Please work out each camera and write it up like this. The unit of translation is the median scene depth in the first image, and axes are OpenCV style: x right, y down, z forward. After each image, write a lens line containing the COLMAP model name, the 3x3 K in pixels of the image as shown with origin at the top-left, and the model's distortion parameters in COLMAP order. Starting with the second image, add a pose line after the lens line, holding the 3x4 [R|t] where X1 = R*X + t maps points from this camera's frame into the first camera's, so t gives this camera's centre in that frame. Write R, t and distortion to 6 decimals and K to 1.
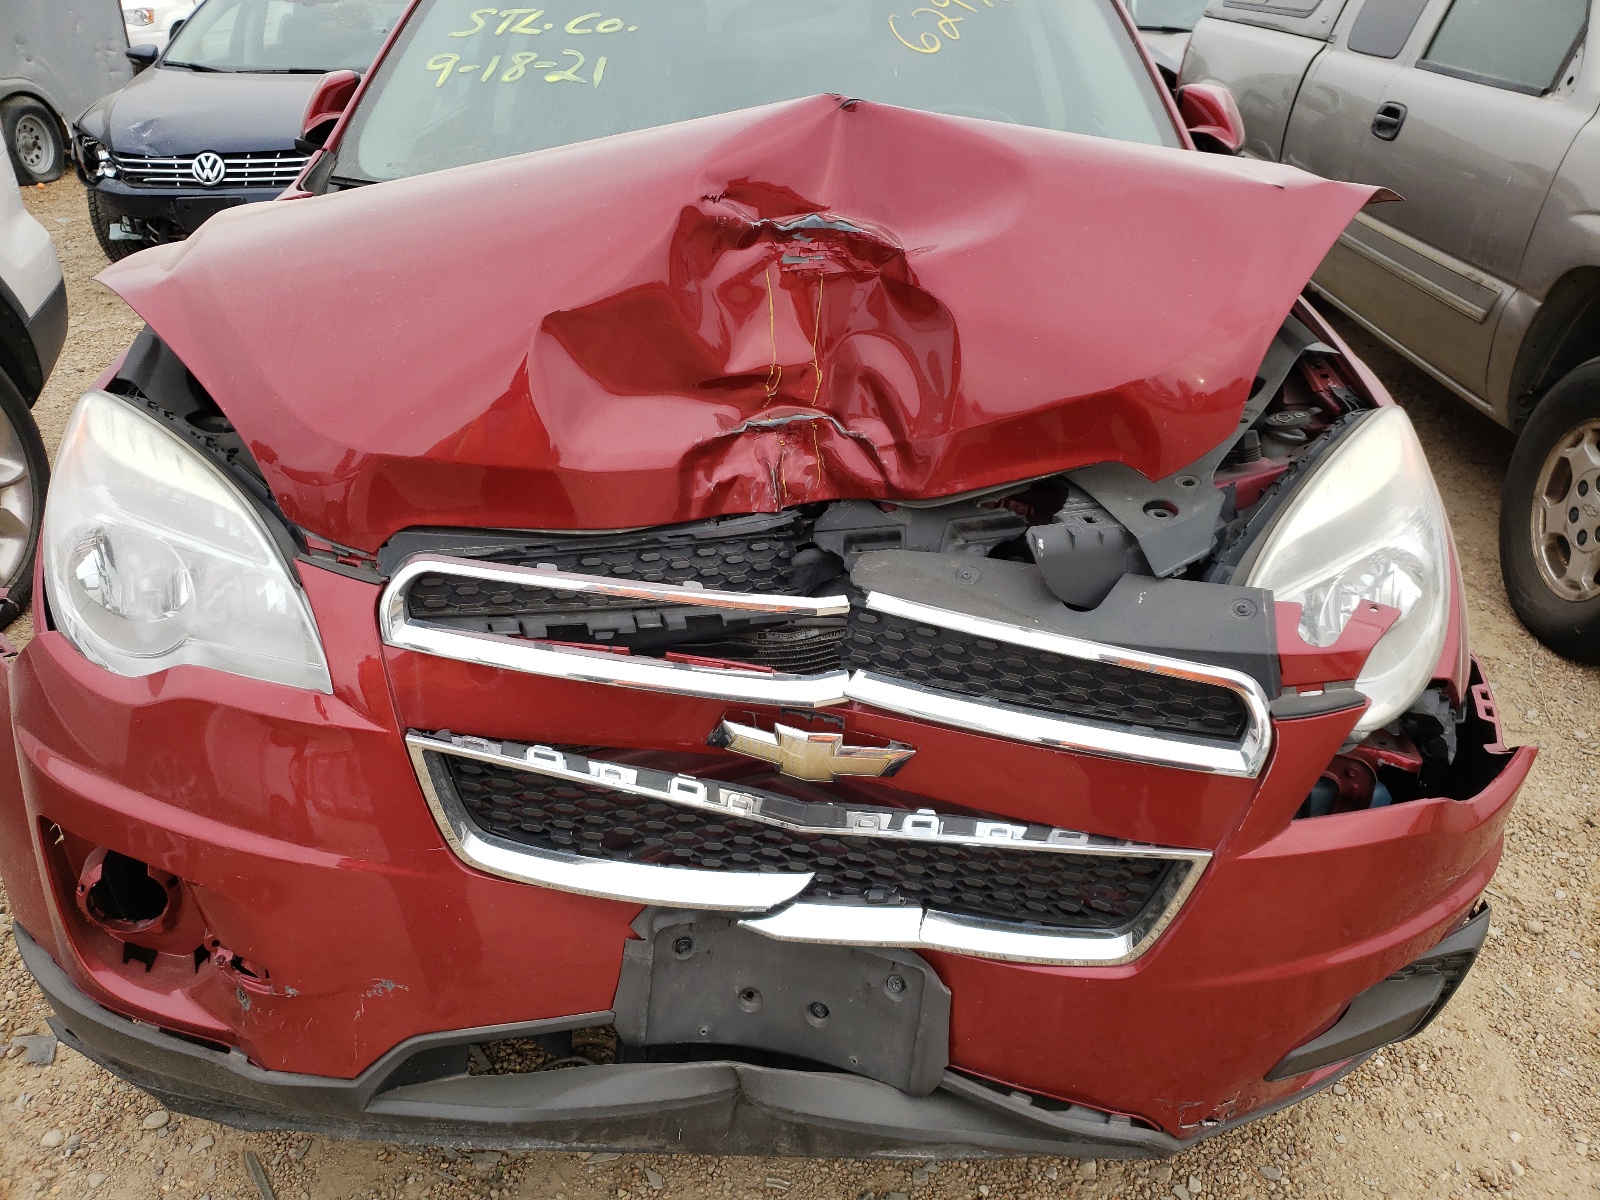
lens RADIAL K [[1207.3, 0, 800.0], [0, 1207.3, 600.0], [0, 0, 1]] dist [0.048797, -0.050364]
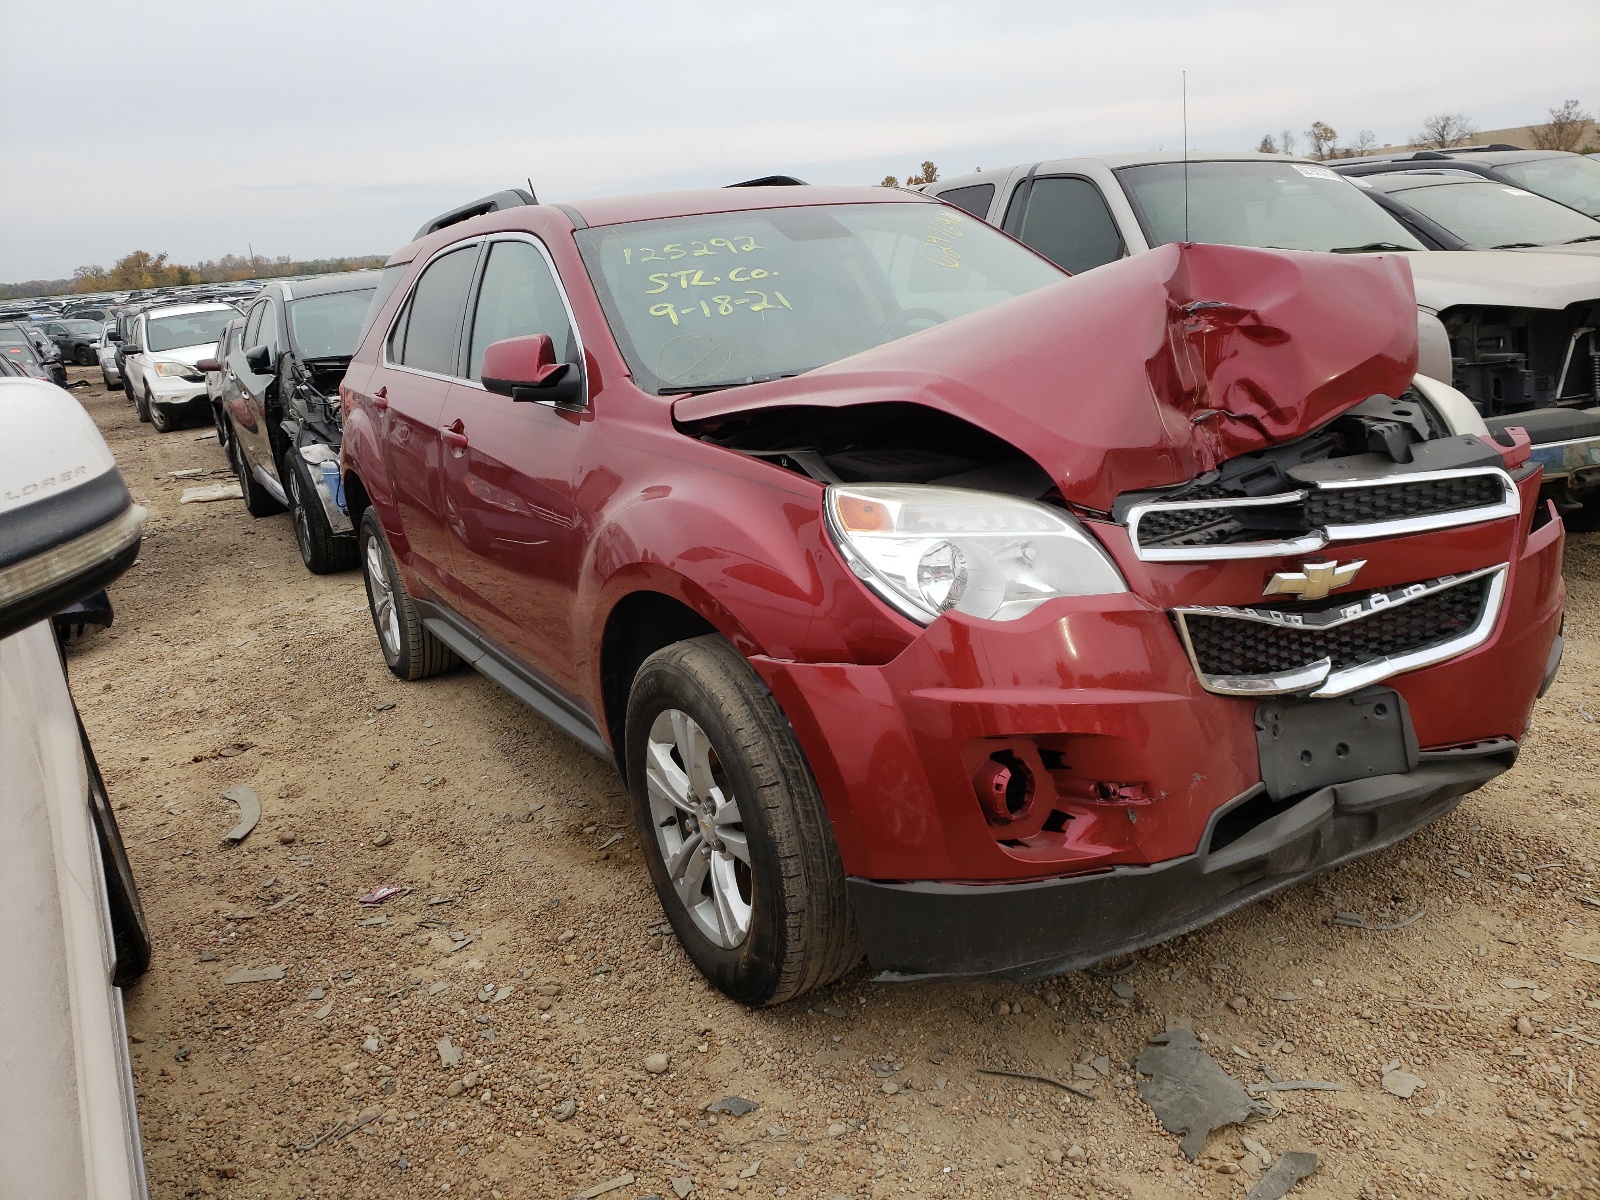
lens RADIAL K [[1226.2, 0, 800.0], [0, 1226.2, 600.0], [0, 0, 1]] dist [0.006729, -0.004423]
pose [[0.855965, -0.227723, 0.464183, -1.341980], [0.331000, 0.931043, -0.153613, 0.165971], [-0.397194, 0.285132, 0.872317, -0.207771]]
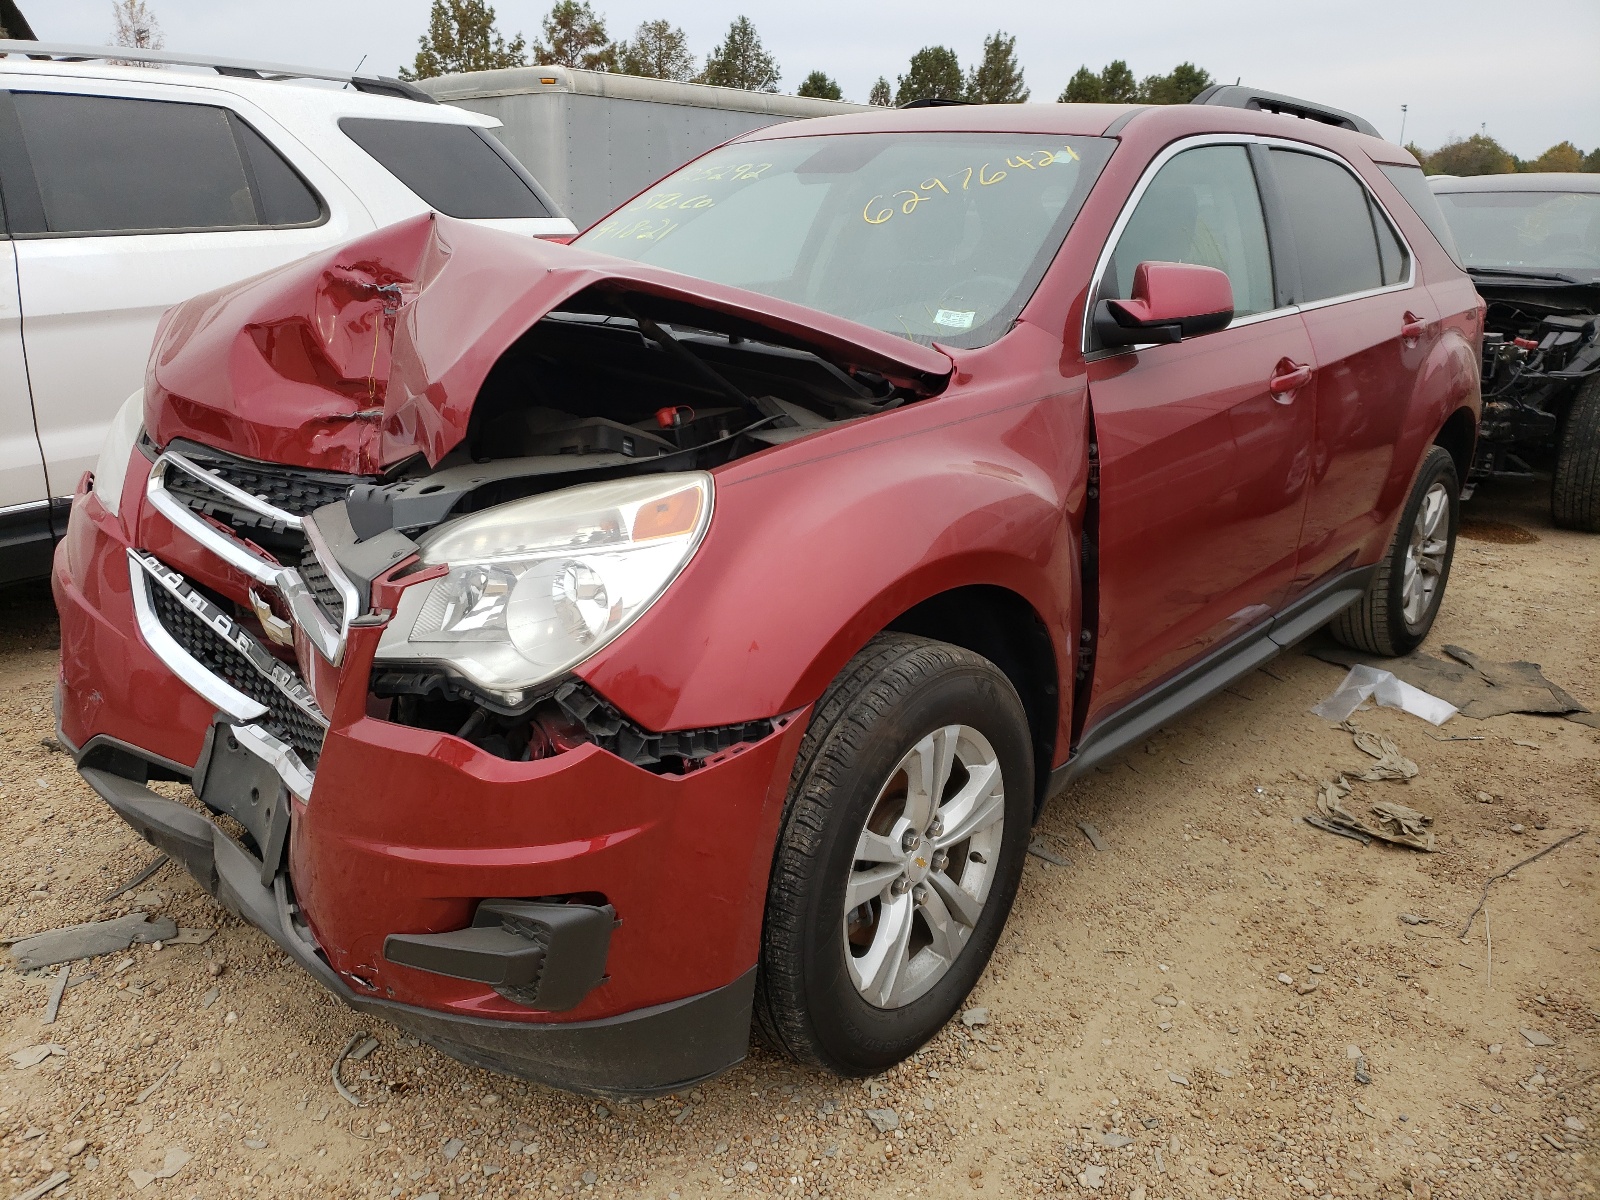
lens RADIAL K [[1226.2, 0, 800.0], [0, 1226.2, 600.0], [0, 0, 1]] dist [0.006729, -0.004423]
pose [[0.761308, 0.198508, -0.617256, 1.339886], [-0.308929, 0.948033, -0.076140, 0.018163], [0.570065, 0.248654, 0.783069, 0.176433]]
